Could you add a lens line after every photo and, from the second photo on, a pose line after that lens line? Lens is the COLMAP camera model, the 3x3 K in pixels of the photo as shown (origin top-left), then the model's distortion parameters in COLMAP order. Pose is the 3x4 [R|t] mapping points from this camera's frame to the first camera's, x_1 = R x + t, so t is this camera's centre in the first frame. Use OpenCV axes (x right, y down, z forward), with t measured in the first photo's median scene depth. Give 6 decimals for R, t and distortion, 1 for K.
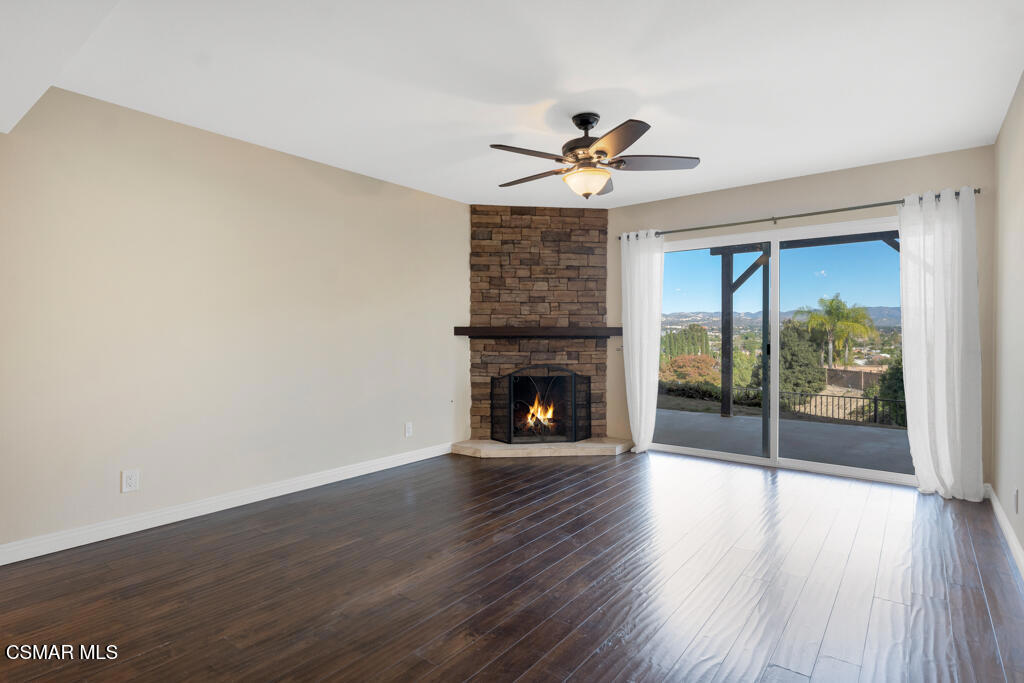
lens RADIAL K [[522.9, 0, 508.8], [0, 522.9, 339.8], [0, 0, 1]] dist [-0.000828, -0.000025]
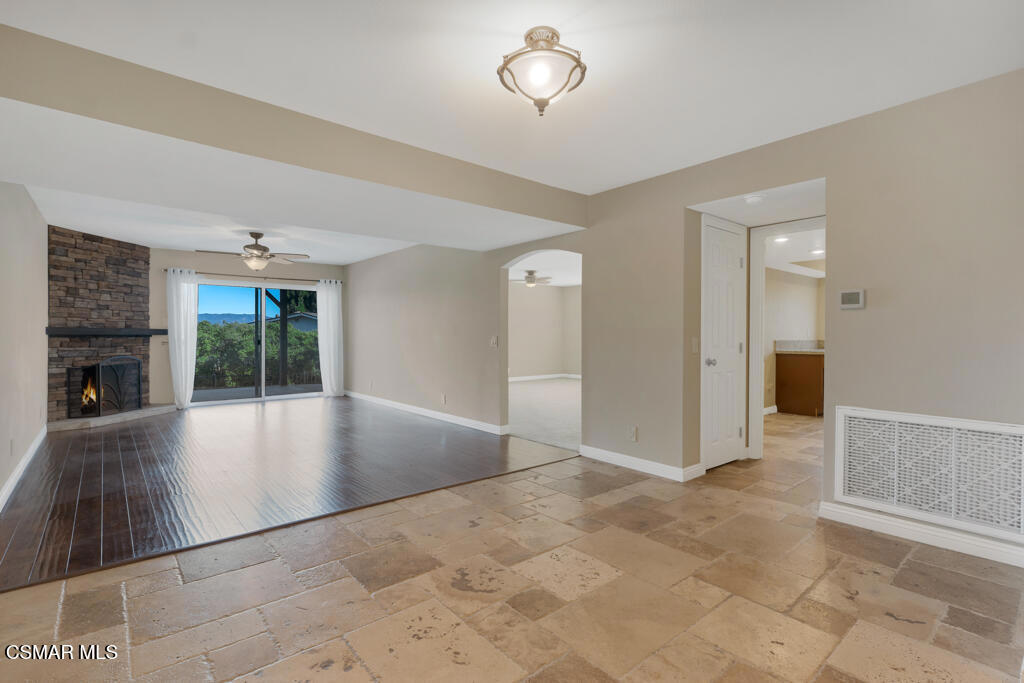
lens RADIAL K [[473.6, 0, 511.4], [0, 473.6, 339.0], [0, 0, 1]] dist [0.001628, -0.000020]
pose [[0.203489, -0.006737, 0.979054, -0.912525], [0.003892, 0.999974, 0.006072, -0.000178], [-0.979070, 0.002574, 0.203510, -0.252134]]
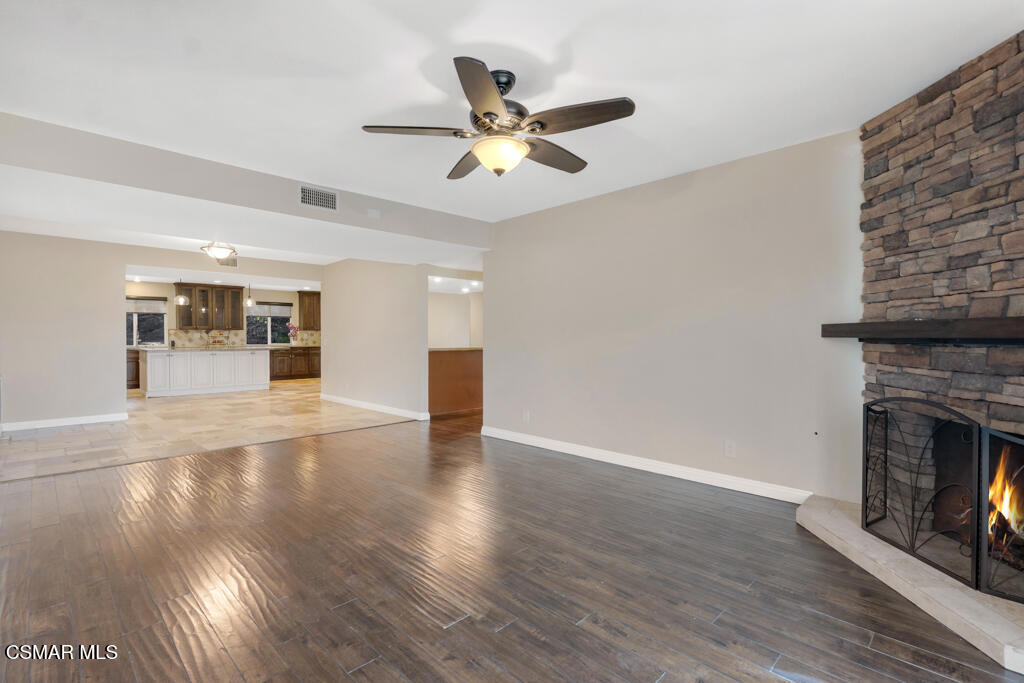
lens RADIAL K [[473.6, 0, 508.9], [0, 473.6, 341.3], [0, 0, 1]] dist [0.001628, -0.000020]
pose [[-0.128140, 0.010081, -0.991705, 0.535287], [-0.003896, 0.999936, 0.010668, -0.007970], [0.991748, 0.005231, -0.128092, 0.651813]]
